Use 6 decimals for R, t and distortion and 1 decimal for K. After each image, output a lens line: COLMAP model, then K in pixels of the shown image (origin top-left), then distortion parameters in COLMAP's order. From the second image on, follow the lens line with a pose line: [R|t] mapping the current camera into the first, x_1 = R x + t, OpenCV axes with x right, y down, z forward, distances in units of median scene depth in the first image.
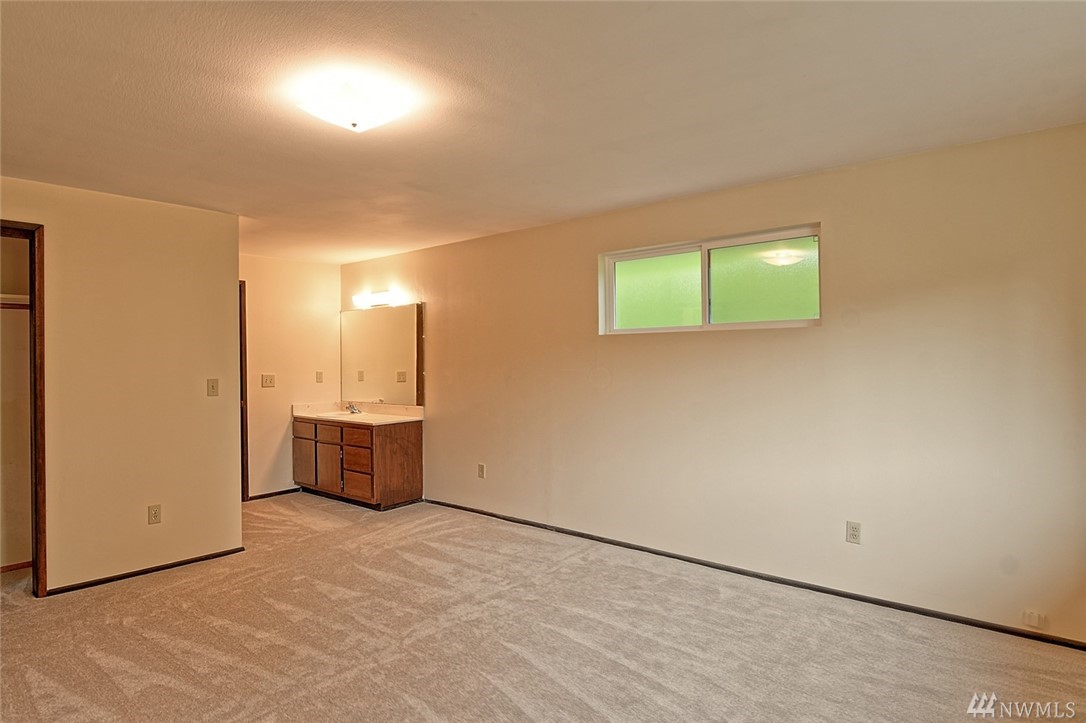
lens RADIAL K [[591.8, 0, 547.3], [0, 591.8, 359.2], [0, 0, 1]] dist [-0.003531, -0.001188]
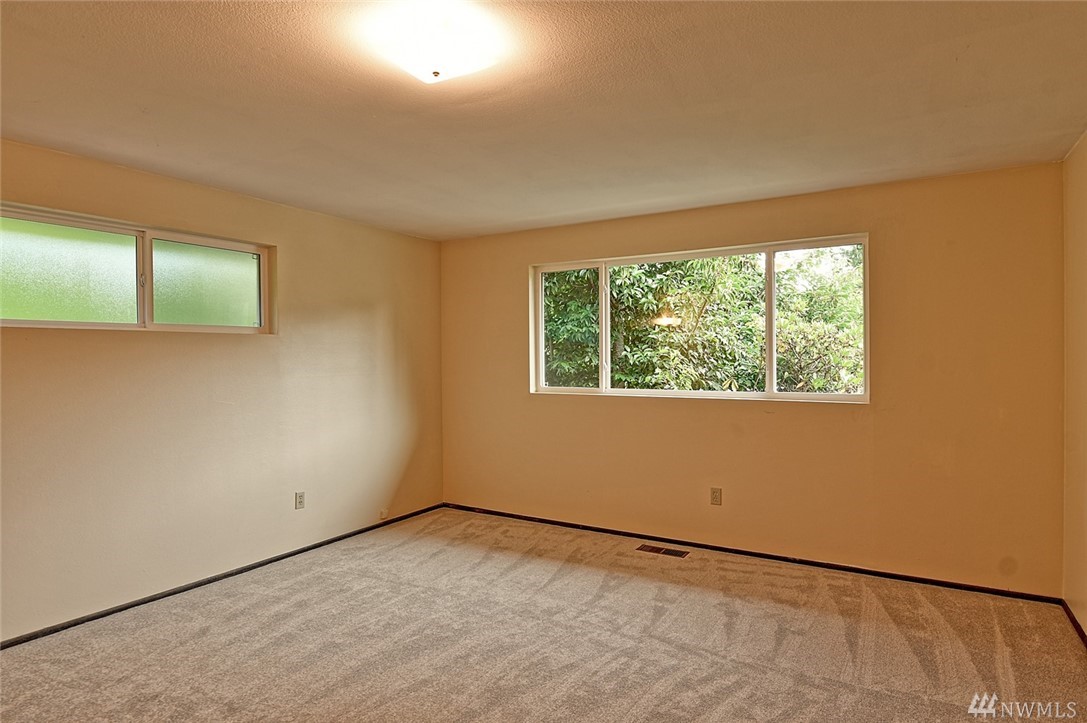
lens RADIAL K [[592.3, 0, 547.6], [0, 592.3, 361.9], [0, 0, 1]] dist [-0.003531, -0.001188]
pose [[-0.141197, -0.005545, 0.989966, -0.698171], [-0.002211, 0.999984, 0.005285, -0.009503], [-0.989979, -0.001442, -0.141207, 0.565619]]
